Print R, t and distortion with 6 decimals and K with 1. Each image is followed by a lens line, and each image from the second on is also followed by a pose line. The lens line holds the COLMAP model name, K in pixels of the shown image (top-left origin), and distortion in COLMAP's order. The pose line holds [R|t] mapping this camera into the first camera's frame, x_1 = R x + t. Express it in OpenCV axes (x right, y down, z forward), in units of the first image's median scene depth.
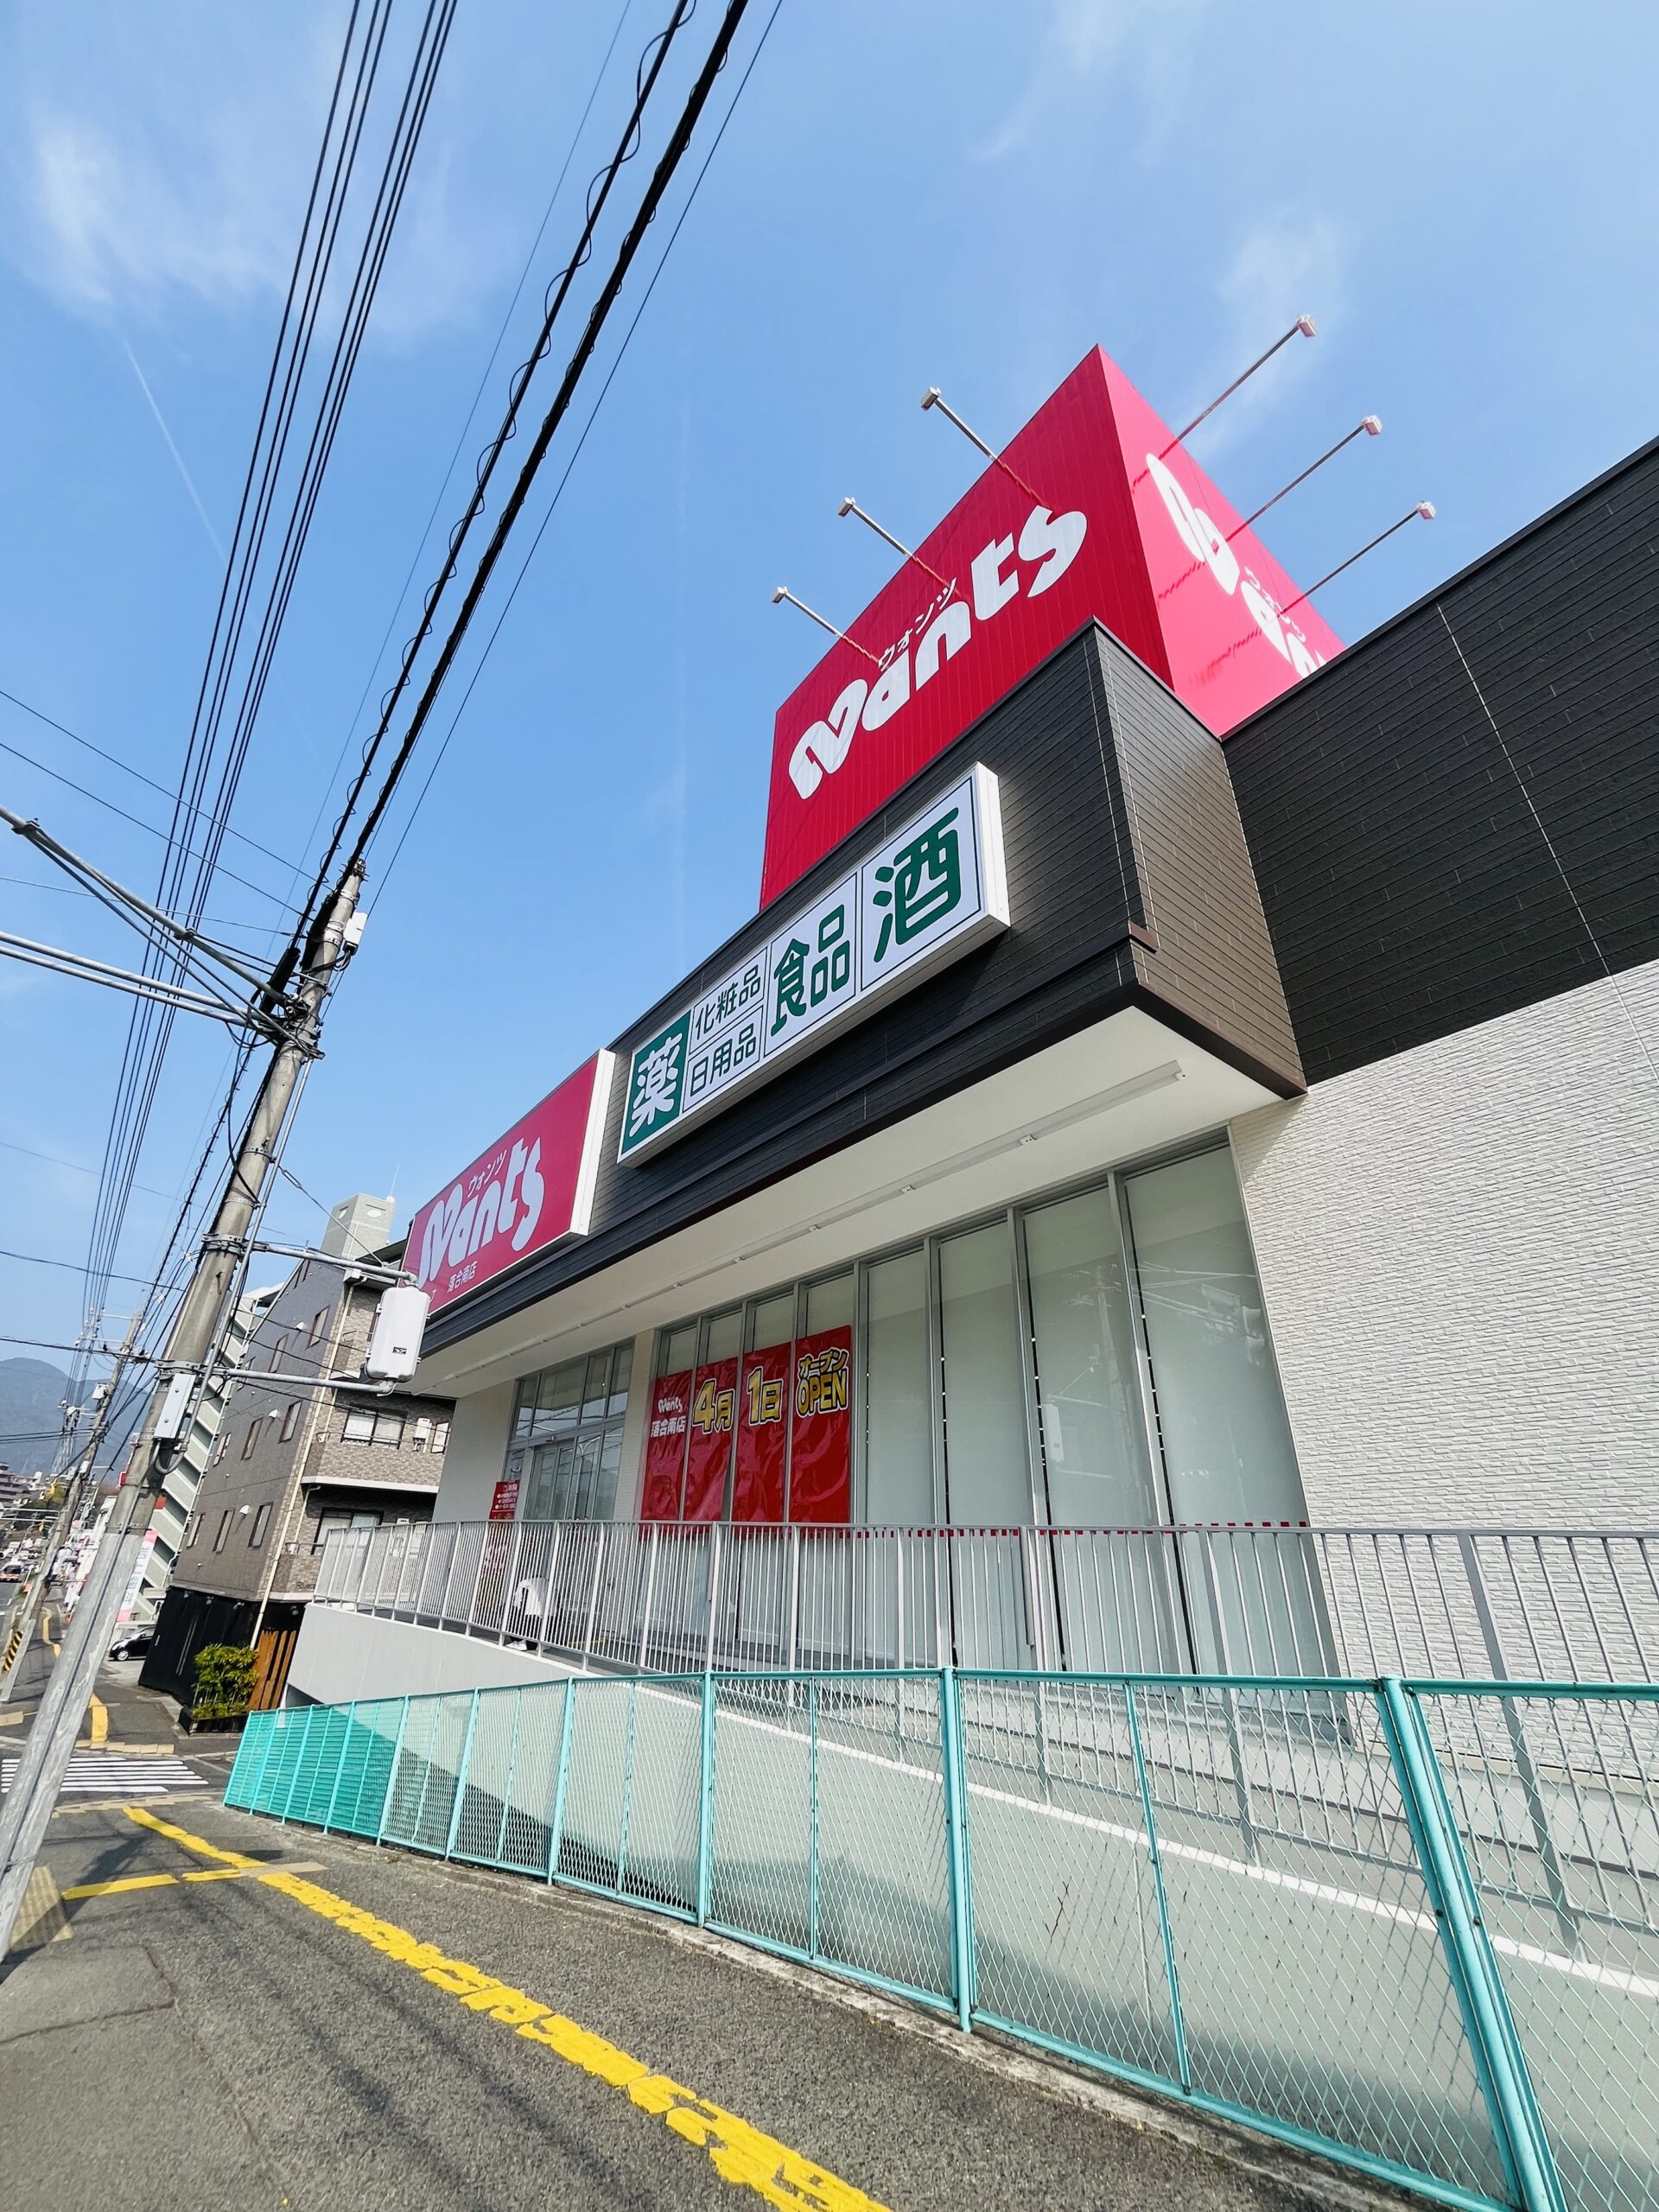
lens RADIAL K [[896.2, 0, 832.9], [0, 896.2, 1098.3], [0, 0, 1]] dist [0.000565, -0.000054]
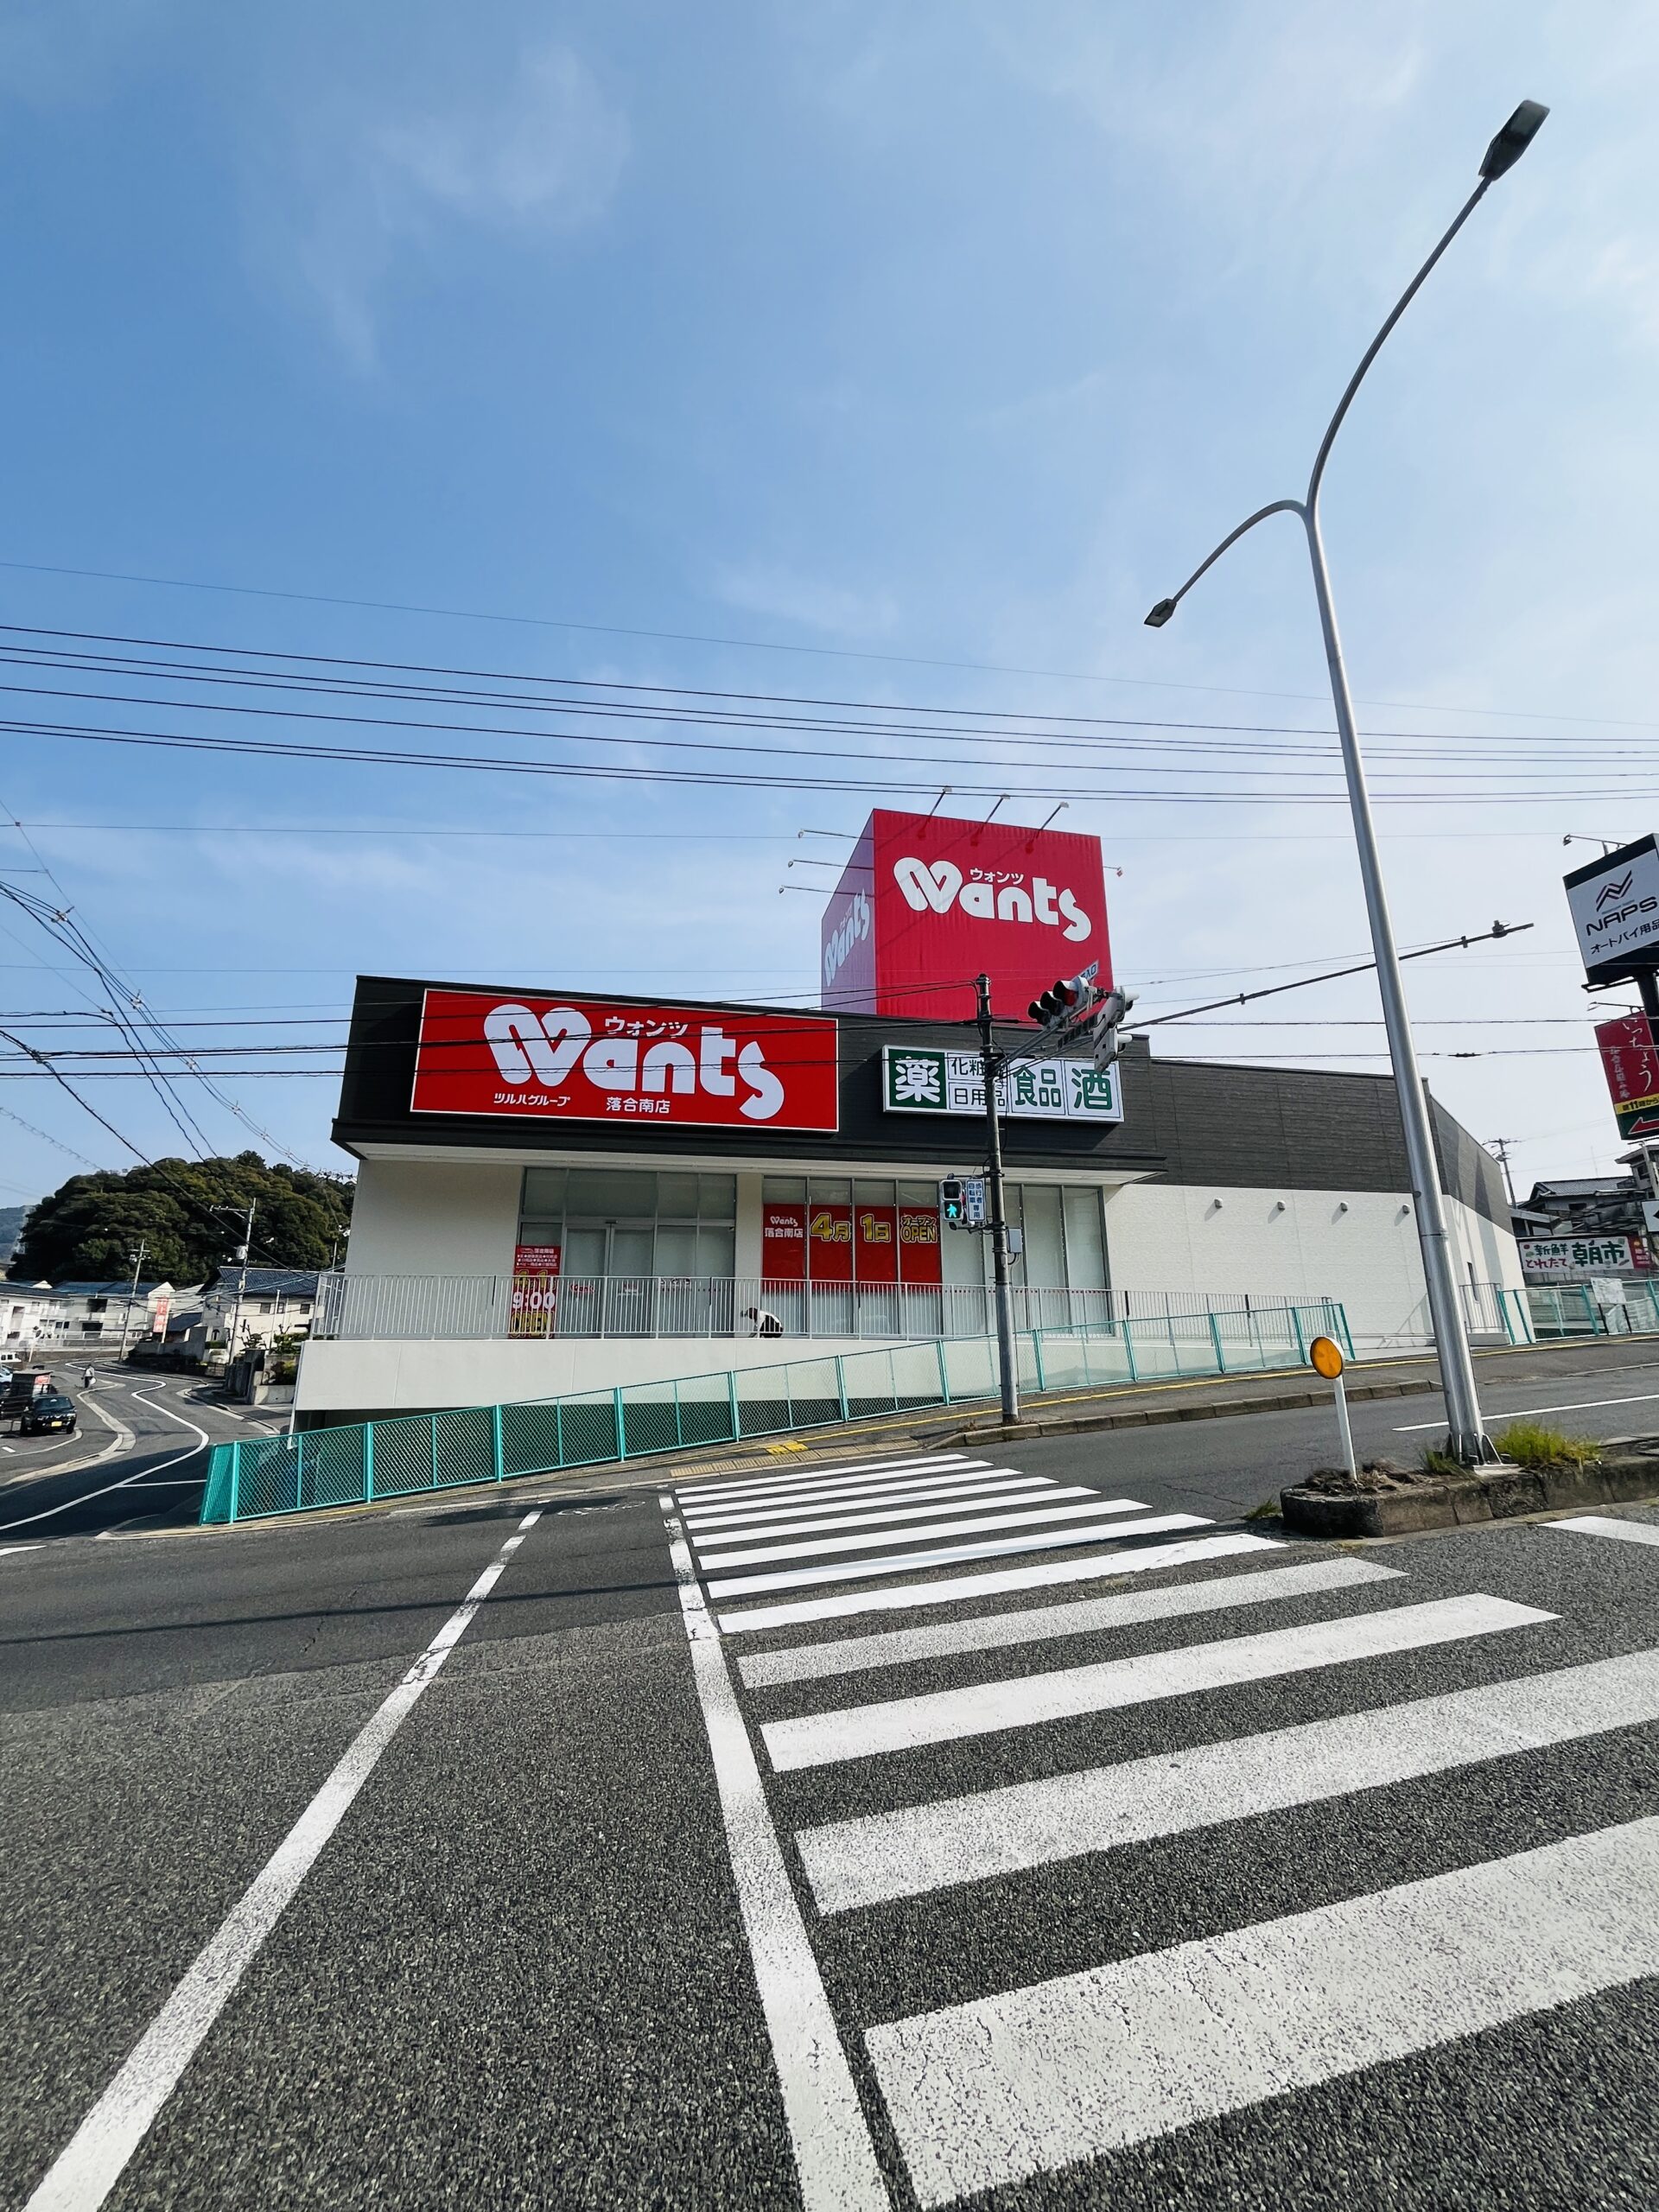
lens RADIAL K [[896.2, 0, 823.8], [0, 896.2, 1112.2], [0, 0, 1]] dist [0.000565, -0.000054]
pose [[0.427704, 0.194295, 0.882790, -1.975740], [-0.405001, 0.914302, -0.005011, 0.140524], [-0.808111, -0.355388, 0.469741, 0.210086]]
